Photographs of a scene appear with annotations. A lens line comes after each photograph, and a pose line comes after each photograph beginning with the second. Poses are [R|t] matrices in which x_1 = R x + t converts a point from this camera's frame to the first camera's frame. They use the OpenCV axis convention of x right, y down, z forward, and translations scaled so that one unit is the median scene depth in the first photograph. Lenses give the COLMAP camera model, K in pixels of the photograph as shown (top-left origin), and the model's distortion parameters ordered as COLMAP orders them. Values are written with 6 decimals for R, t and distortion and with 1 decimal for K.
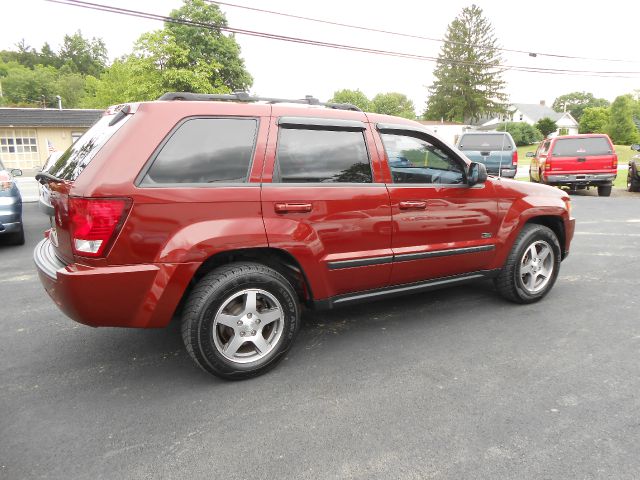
lens RADIAL K [[494.6, 0, 327.1], [0, 494.6, 240.1], [0, 0, 1]] dist [-0.036200, 0.050772]
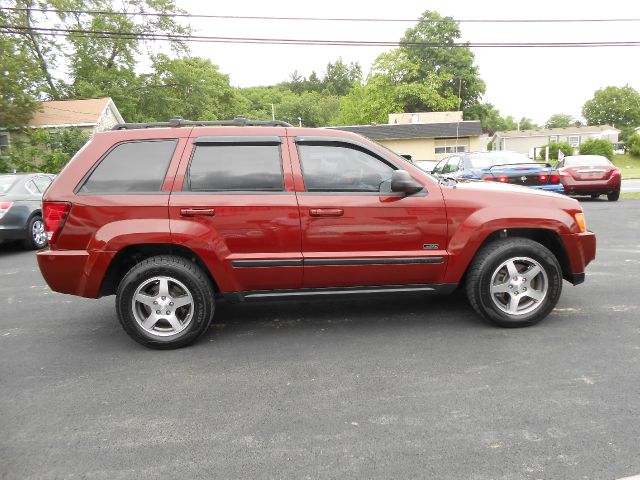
lens RADIAL K [[494.6, 0, 327.1], [0, 494.6, 240.1], [0, 0, 1]] dist [-0.036200, 0.050772]
pose [[0.883057, 0.044781, -0.467123, 0.048227], [-0.053902, 0.998527, -0.006173, -0.000471], [0.466159, 0.030630, 0.884171, 0.005687]]
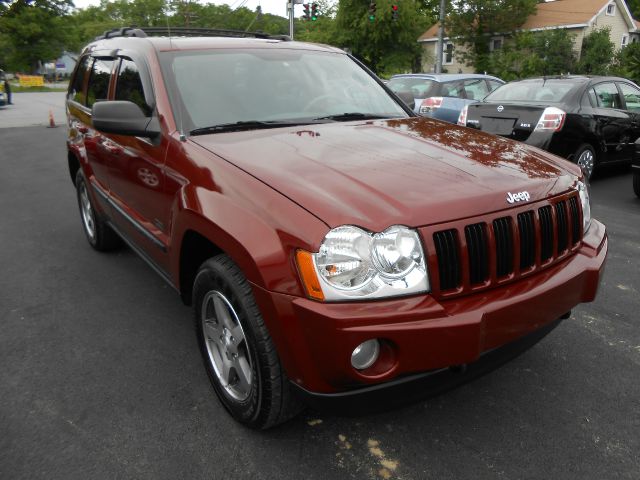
lens RADIAL K [[494.6, 0, 327.1], [0, 494.6, 240.1], [0, 0, 1]] dist [-0.036200, 0.050772]
pose [[0.080679, 0.317115, -0.944949, 0.076430], [-0.188618, 0.935768, 0.297930, -0.017619], [0.978731, 0.154197, 0.135310, 0.090864]]
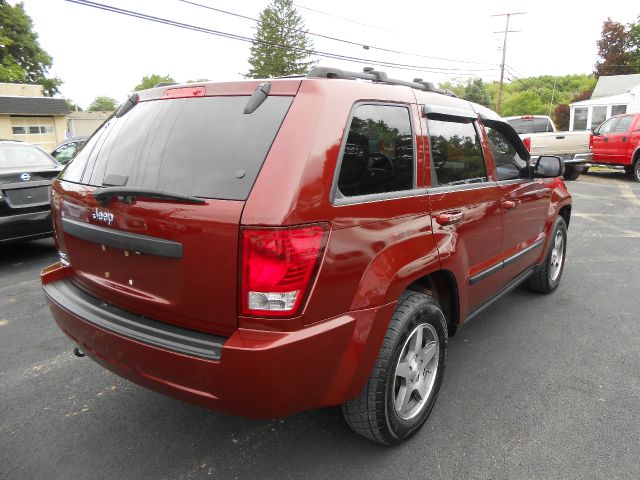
lens RADIAL K [[494.6, 0, 327.1], [0, 494.6, 240.1], [0, 0, 1]] dist [-0.036200, 0.050772]
pose [[0.932304, -0.082425, 0.352157, -0.035679], [0.074502, 0.996570, 0.036018, -0.004776], [-0.353918, -0.007343, 0.935248, 0.020456]]
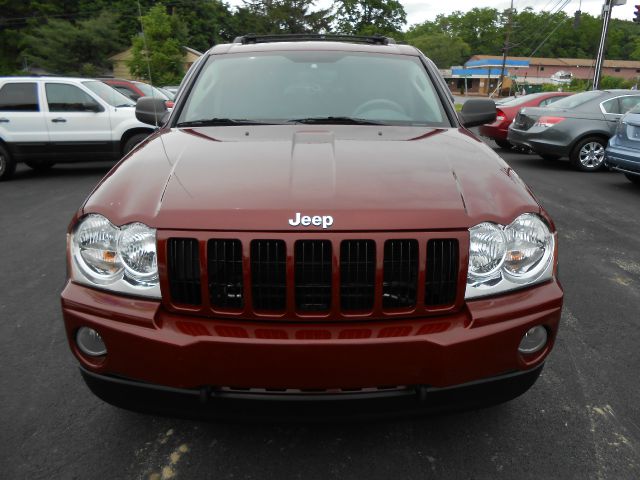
lens RADIAL K [[494.6, 0, 327.1], [0, 494.6, 240.1], [0, 0, 1]] dist [-0.036200, 0.050772]
pose [[-0.499999, 0.256185, -0.827267, 0.066868], [-0.177755, 0.904548, 0.387552, -0.022697], [0.847587, 0.340827, -0.406735, 0.120718]]
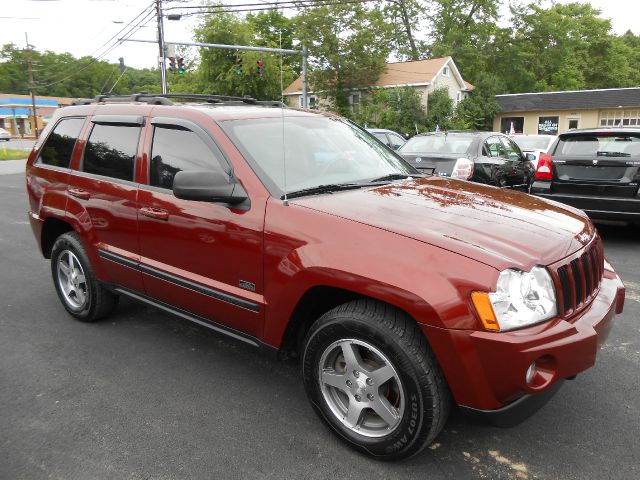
lens RADIAL K [[494.6, 0, 327.1], [0, 494.6, 240.1], [0, 0, 1]] dist [-0.036200, 0.050772]
pose [[0.354608, 0.212641, -0.910515, 0.076764], [-0.175191, 0.971661, 0.158691, -0.015433], [0.918456, 0.103241, 0.381811, 0.069088]]
